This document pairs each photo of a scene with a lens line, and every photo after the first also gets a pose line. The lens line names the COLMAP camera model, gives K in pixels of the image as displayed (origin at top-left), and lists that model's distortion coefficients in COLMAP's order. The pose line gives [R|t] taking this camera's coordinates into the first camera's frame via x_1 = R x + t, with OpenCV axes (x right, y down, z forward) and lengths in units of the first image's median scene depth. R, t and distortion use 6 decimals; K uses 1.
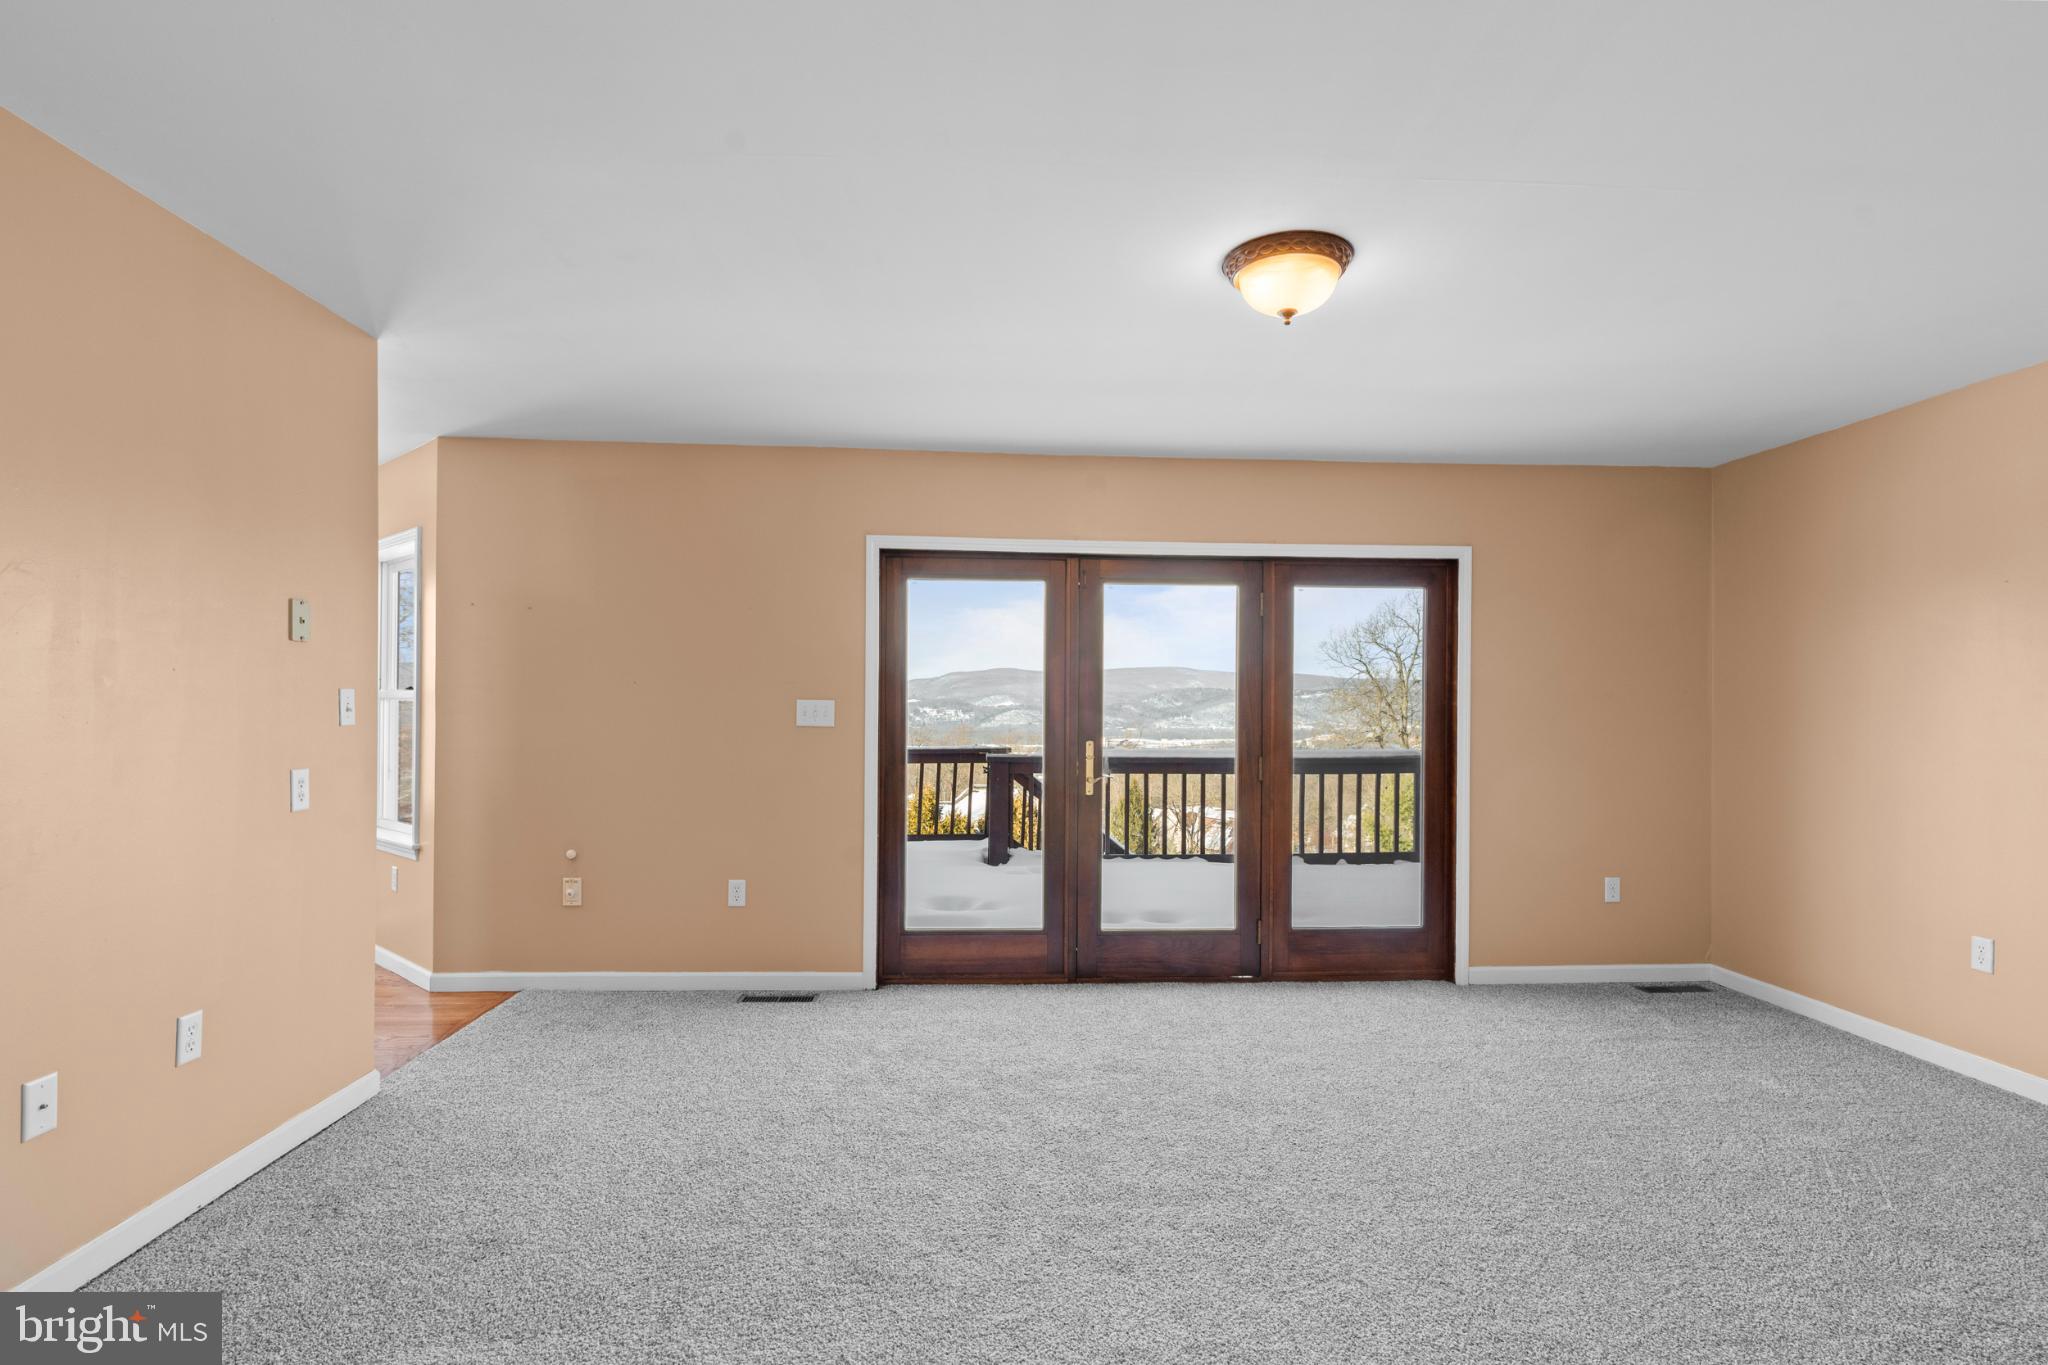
lens RADIAL K [[1002.0, 0, 1031.5], [0, 1002.0, 701.3], [0, 0, 1]] dist [-0.002113, 0.000892]
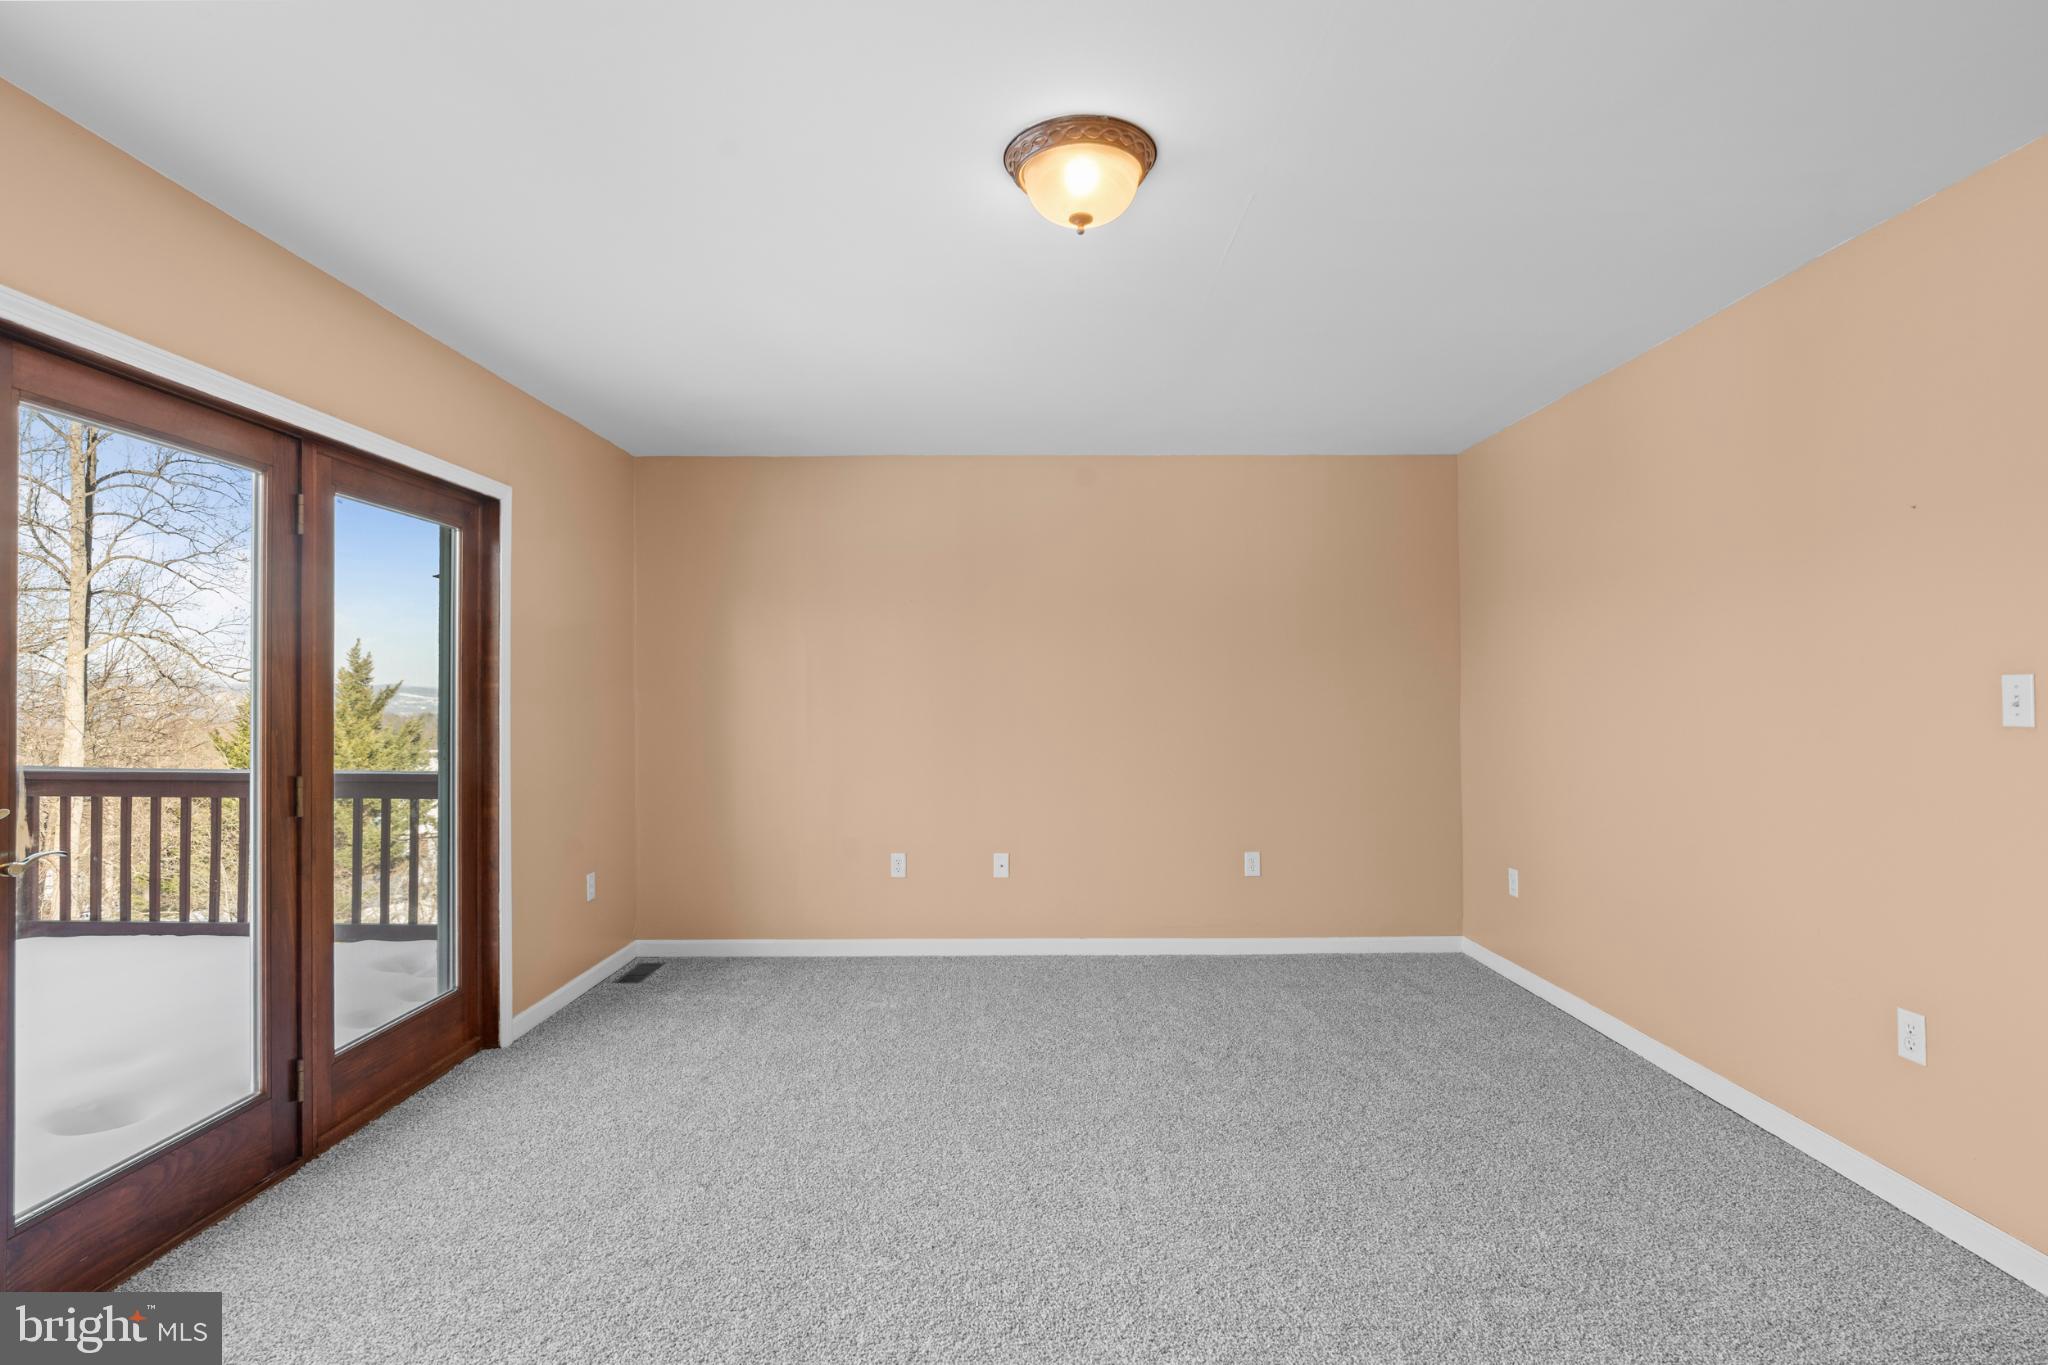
lens RADIAL K [[1002.0, 0, 1021.6], [0, 1002.0, 681.4], [0, 0, 1]] dist [-0.002113, 0.000892]
pose [[0.057346, 0.004977, 0.998342, -0.325694], [-0.006876, 0.999966, -0.004590, 0.000214], [-0.998331, -0.006601, 0.057378, 0.553001]]
